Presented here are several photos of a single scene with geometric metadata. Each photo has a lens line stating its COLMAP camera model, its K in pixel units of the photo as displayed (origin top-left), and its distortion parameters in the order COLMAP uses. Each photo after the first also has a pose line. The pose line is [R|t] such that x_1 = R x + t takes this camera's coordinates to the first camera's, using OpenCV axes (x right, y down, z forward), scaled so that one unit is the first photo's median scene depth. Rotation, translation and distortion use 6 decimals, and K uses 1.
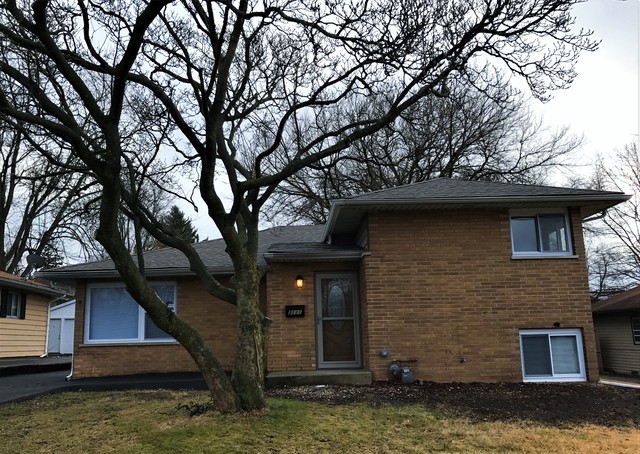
lens RADIAL K [[571.2, 0, 320.0], [0, 571.2, 227.0], [0, 0, 1]] dist [0.005702, -0.006890]
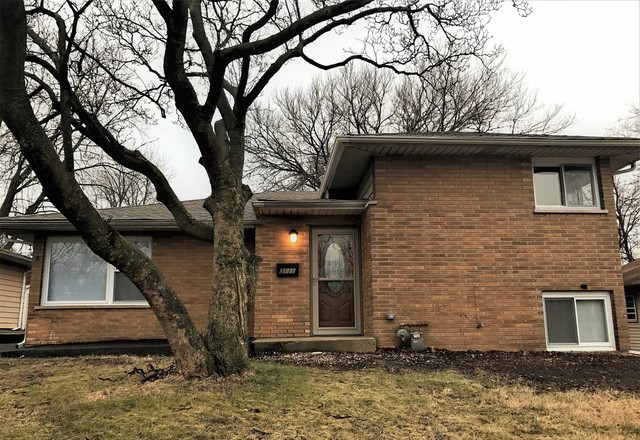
lens RADIAL K [[536.9, 0, 339.9], [0, 536.9, 220.0], [0, 0, 1]] dist [0.007634, 0.006366]
pose [[0.997974, 0.021641, 0.059828, -0.015661], [-0.021970, 0.999747, 0.004845, 0.071262], [-0.059708, -0.006150, 0.998197, 0.189602]]
